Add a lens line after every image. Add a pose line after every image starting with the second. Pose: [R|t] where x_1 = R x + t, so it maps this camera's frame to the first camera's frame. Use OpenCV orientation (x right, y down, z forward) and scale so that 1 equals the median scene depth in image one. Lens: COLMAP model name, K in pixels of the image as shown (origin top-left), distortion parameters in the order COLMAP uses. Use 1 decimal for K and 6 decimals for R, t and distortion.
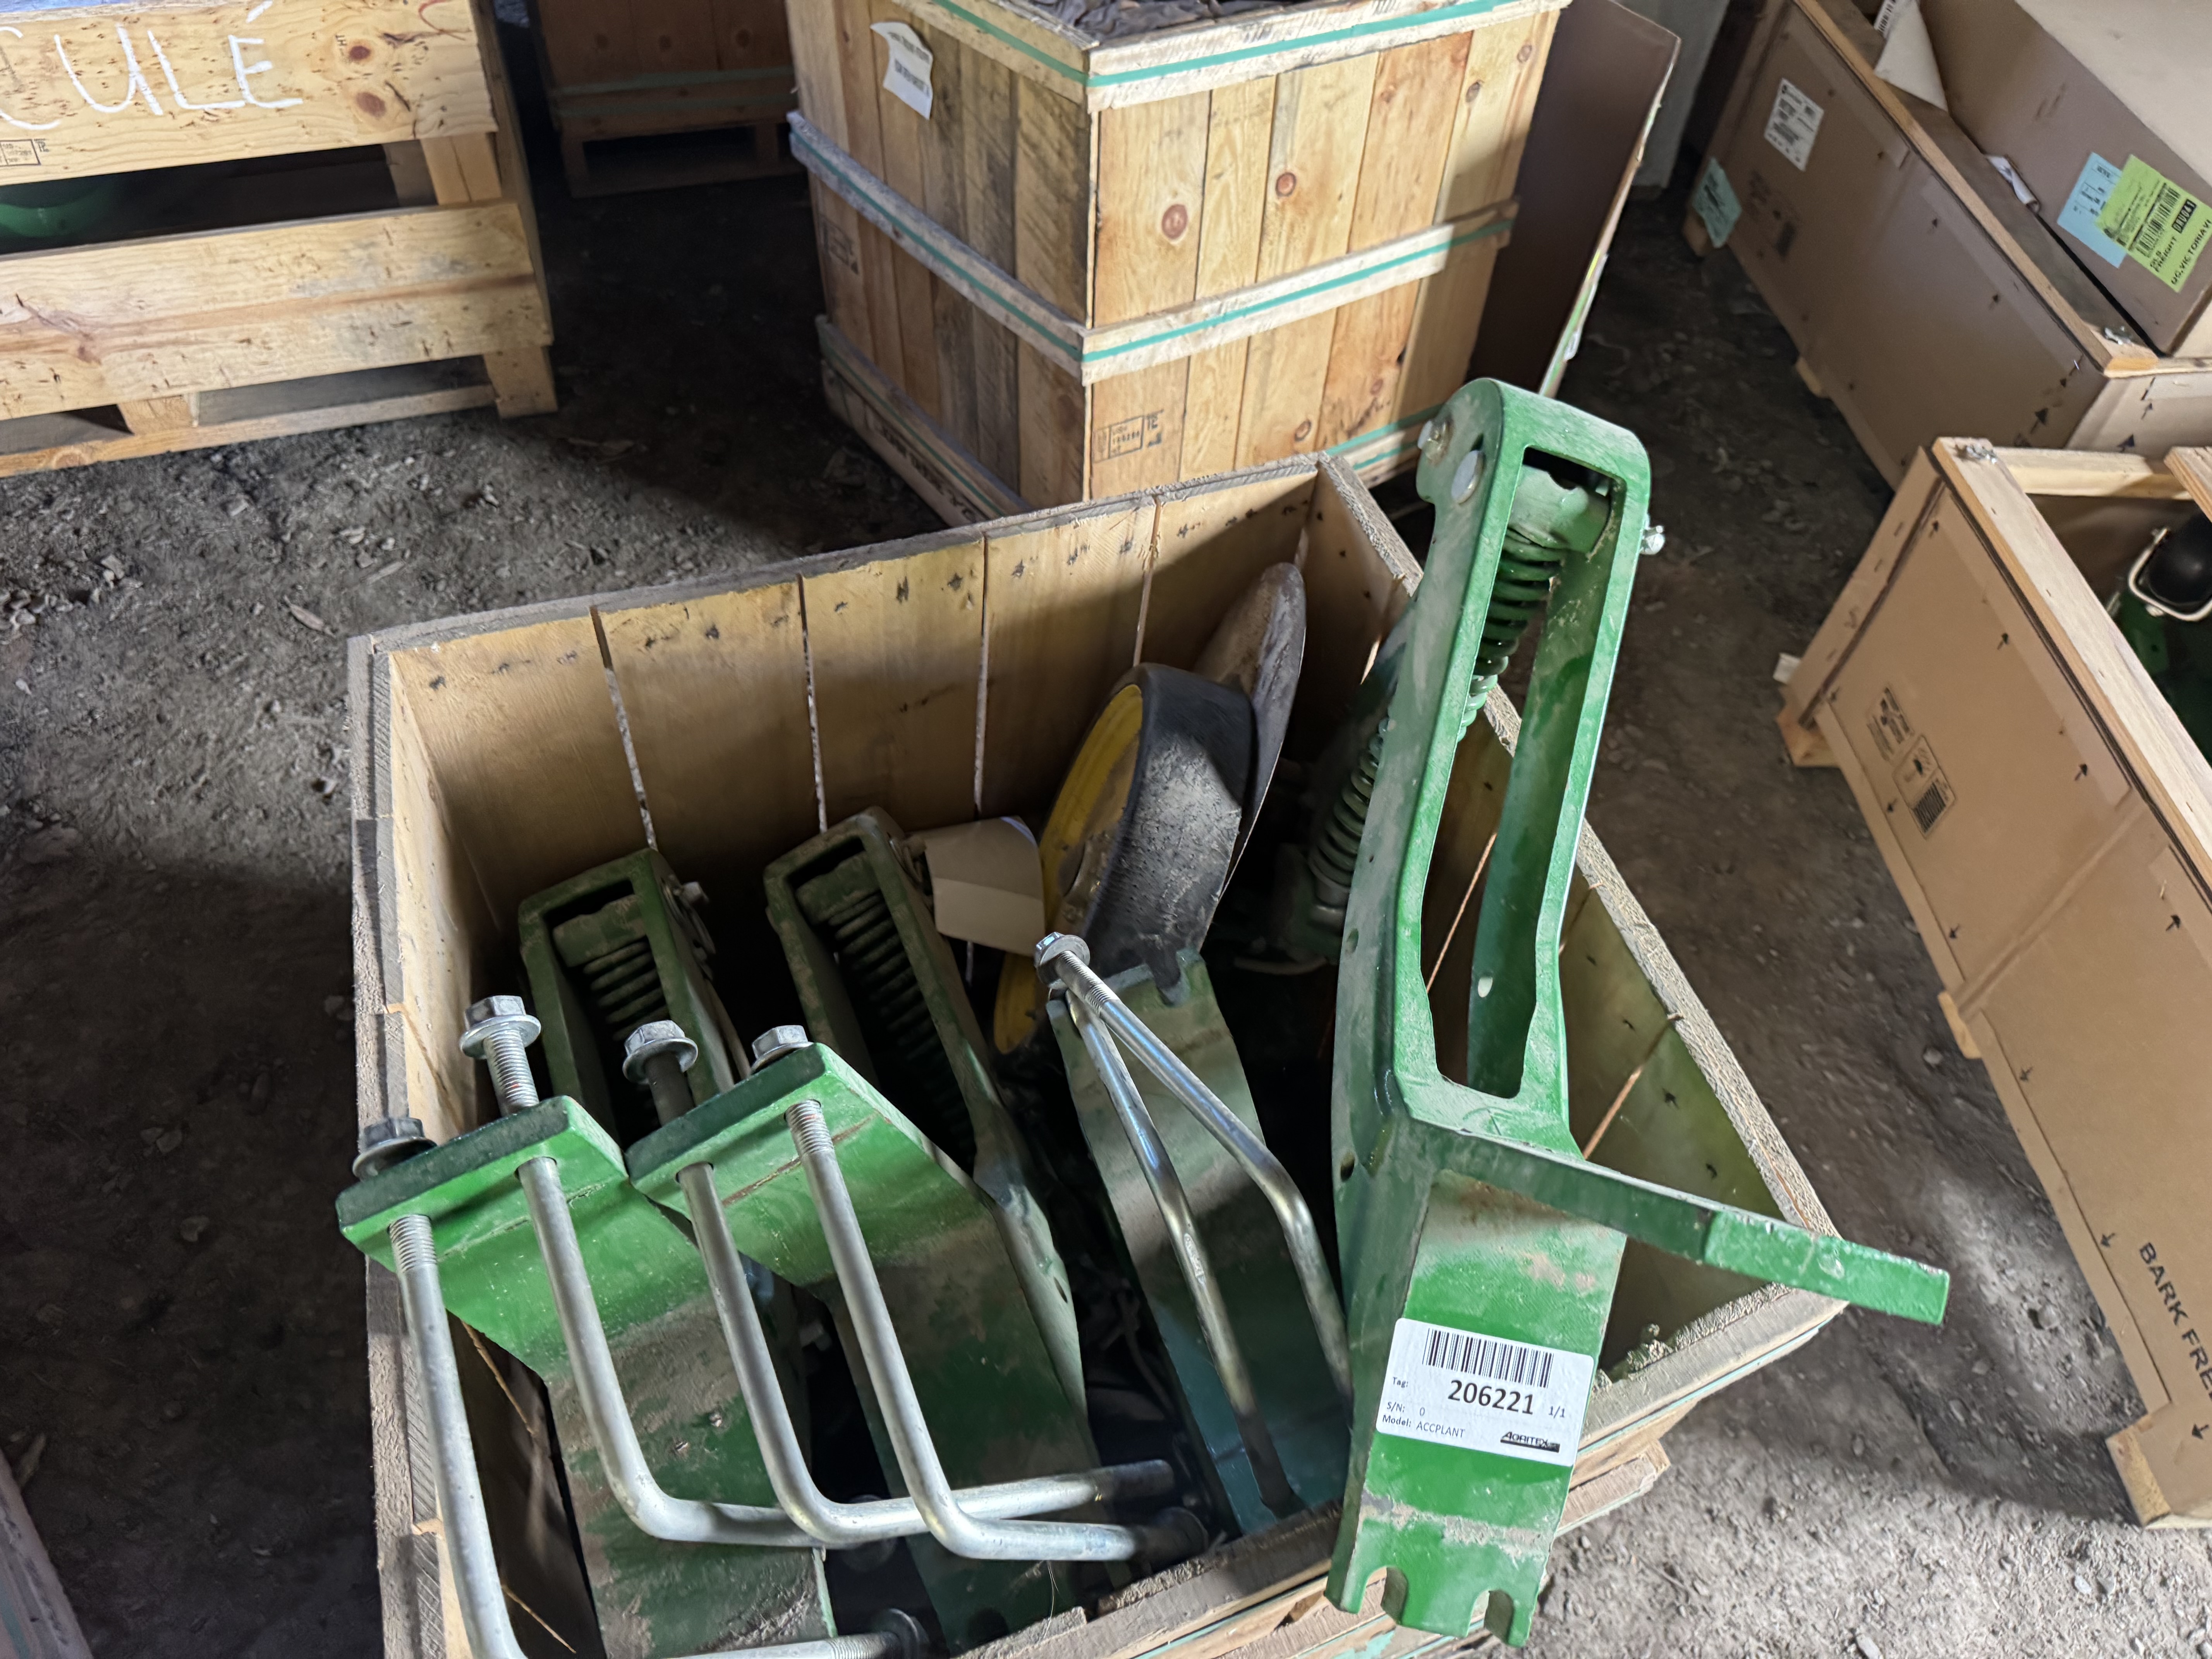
lens RADIAL K [[1584.0, 0, 1115.7], [0, 1584.0, 824.2], [0, 0, 1]] dist [0.038346, -0.047181]
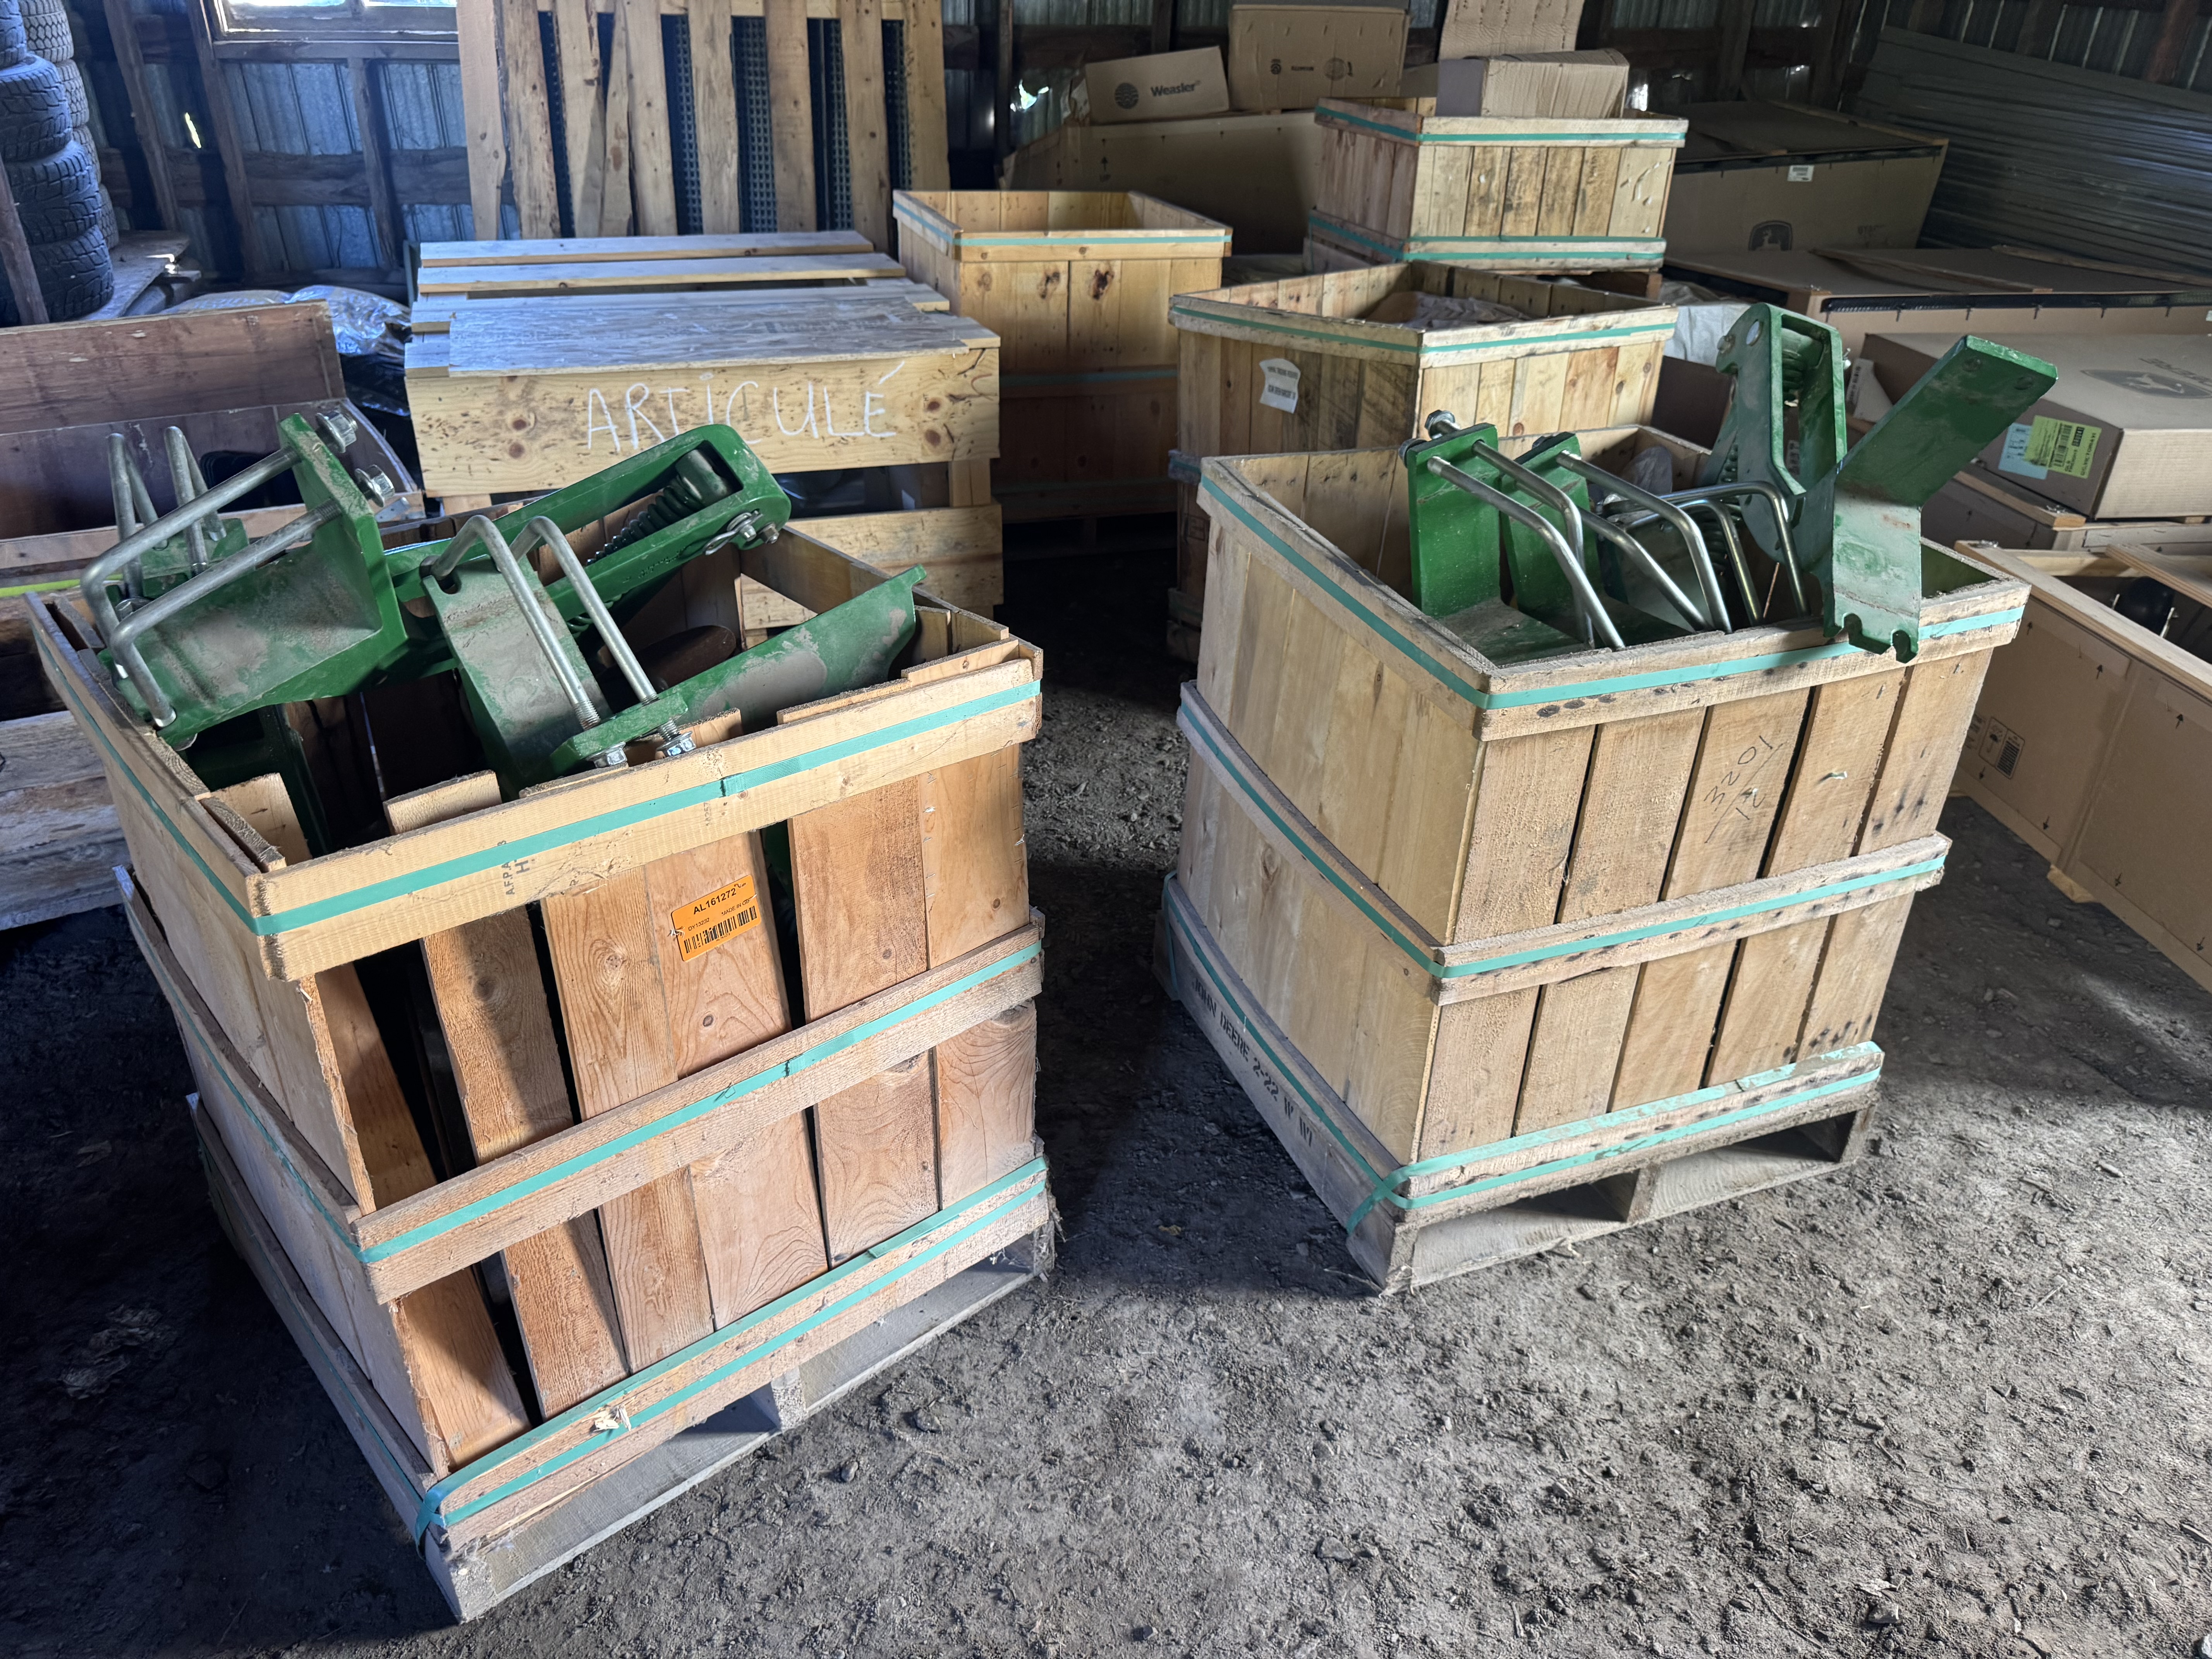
lens RADIAL K [[1584.0, 0, 1115.7], [0, 1584.0, 824.2], [0, 0, 1]] dist [0.038346, -0.047181]
pose [[0.998991, -0.044832, -0.002576, -0.298761], [0.040642, 0.927046, -0.372739, 0.526763], [0.019099, 0.372258, 0.927933, -0.348167]]
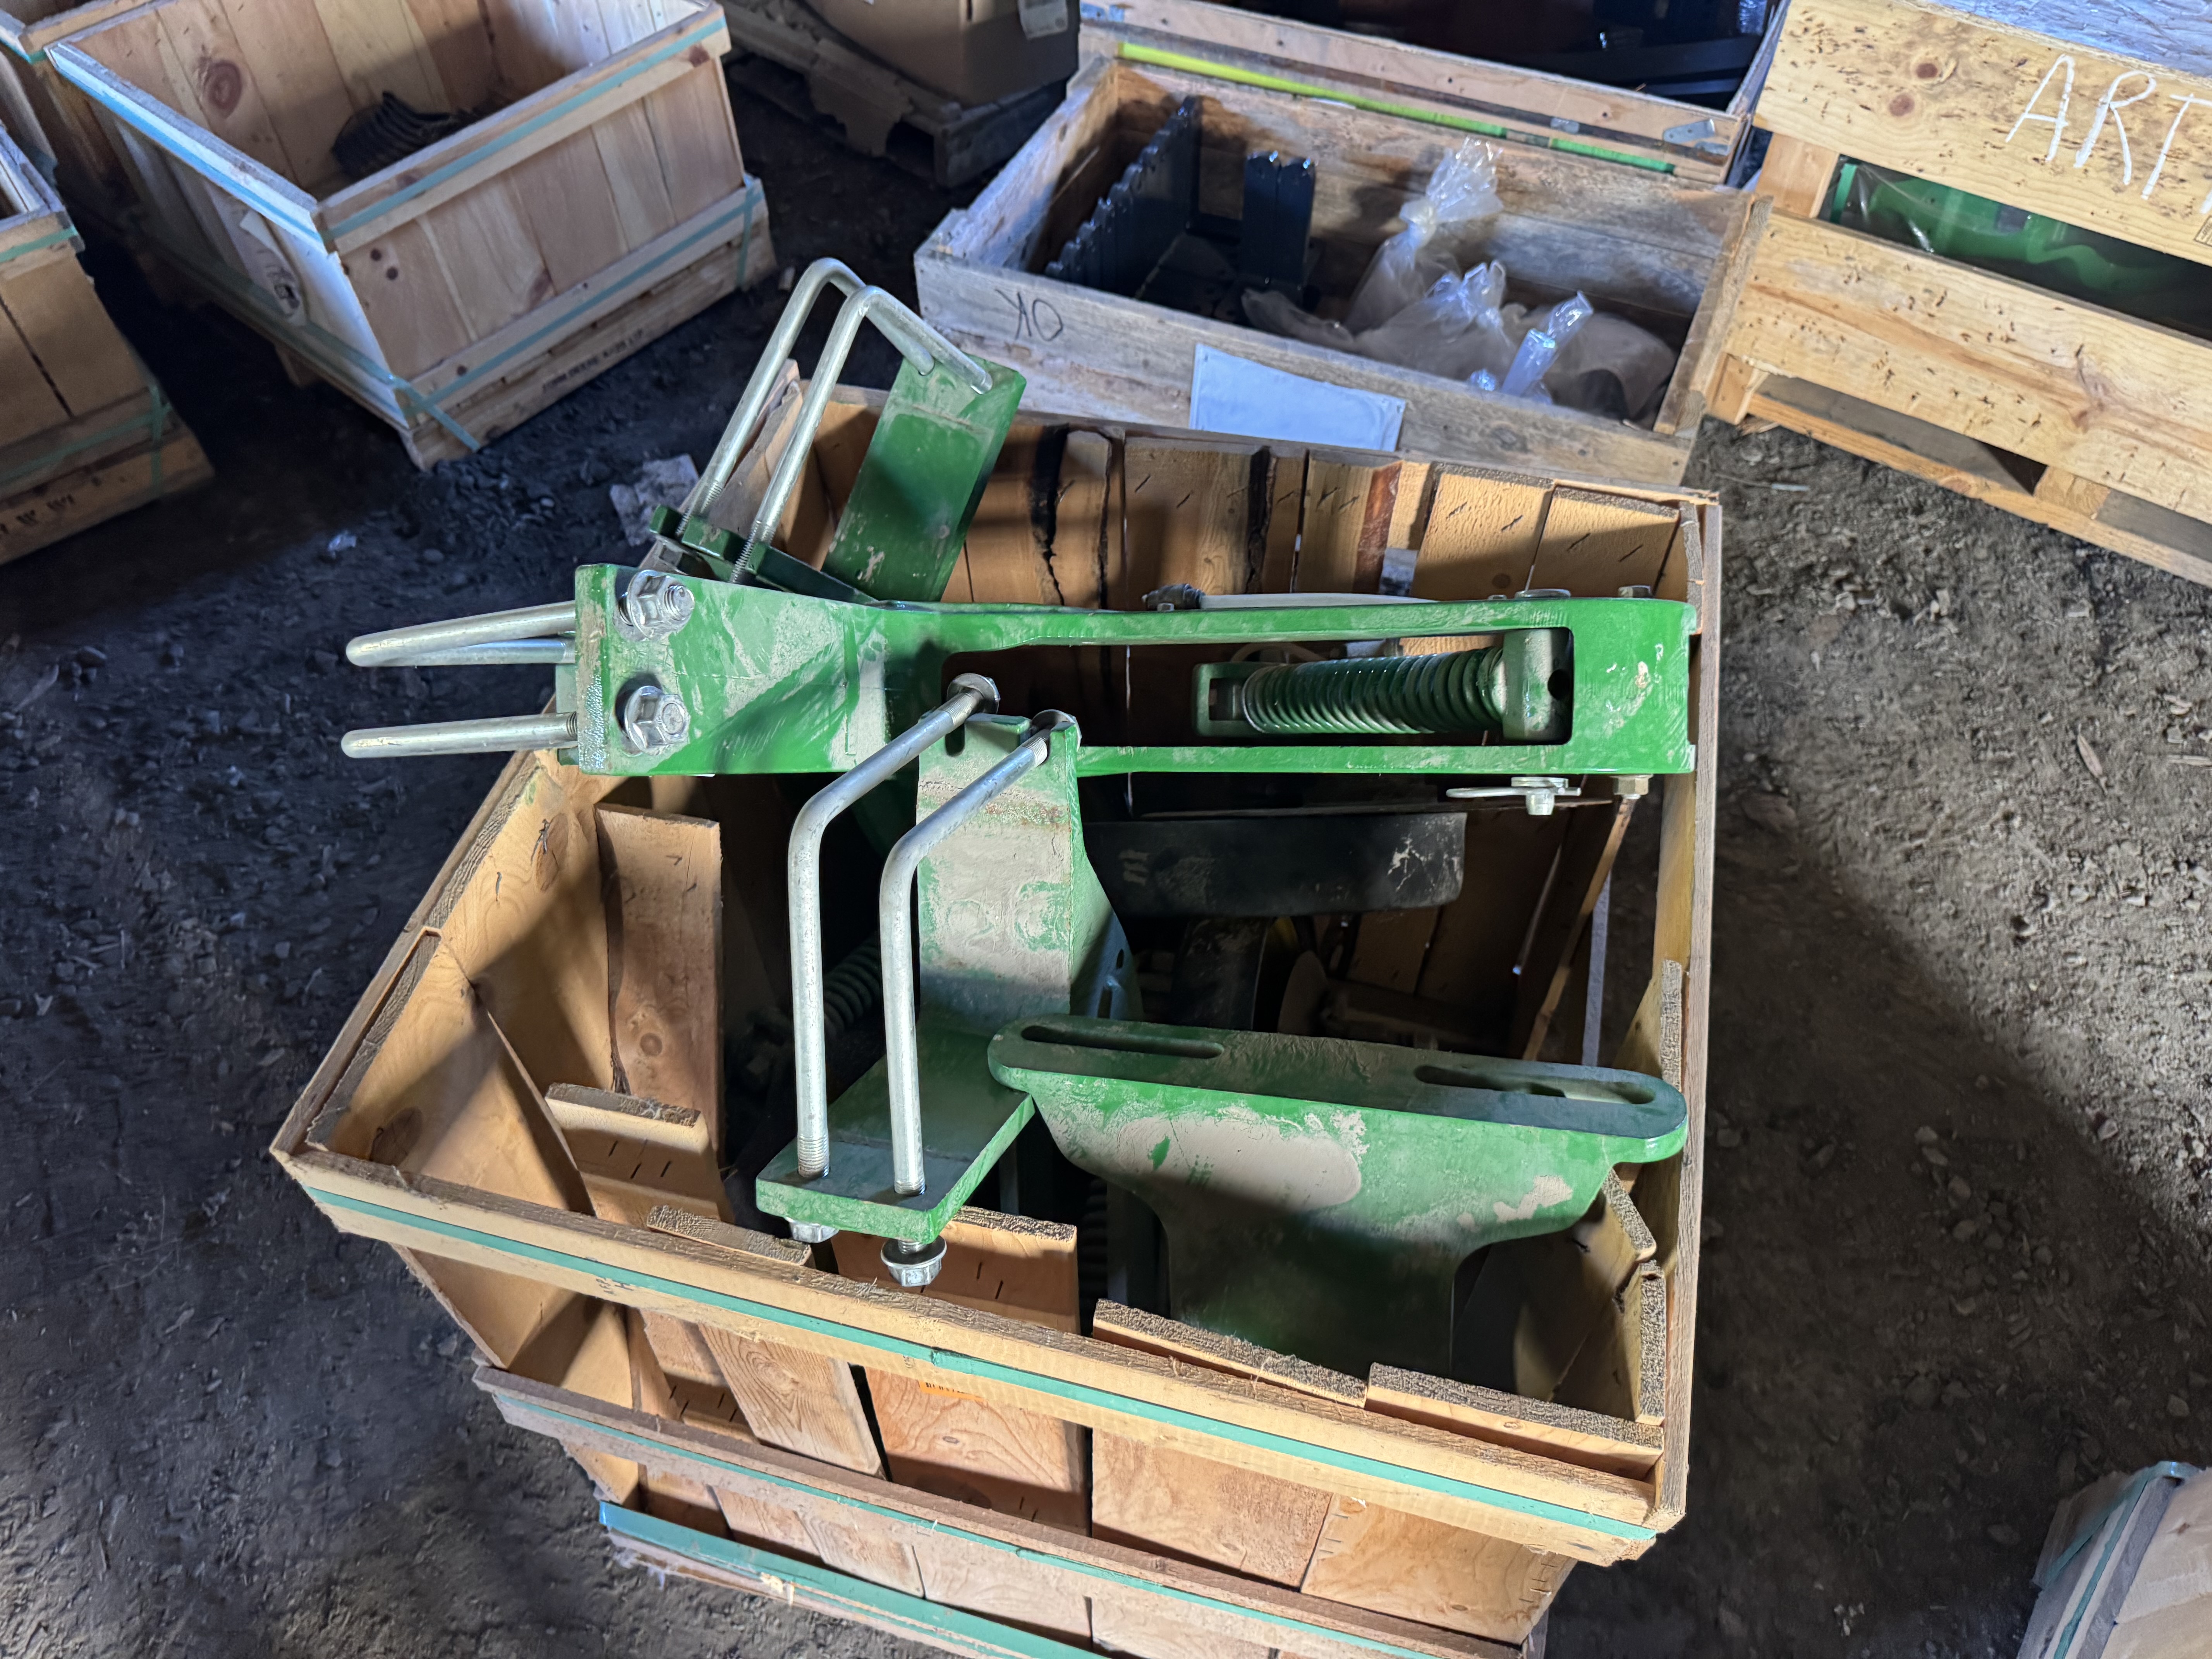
lens RADIAL K [[1584.0, 0, 1115.7], [0, 1584.0, 824.2], [0, 0, 1]] dist [0.038346, -0.047181]
pose [[0.563189, 0.605818, -0.561962, -0.296637], [-0.610970, 0.763175, 0.210430, 0.058063], [0.556358, 0.224830, 0.799948, -0.069979]]
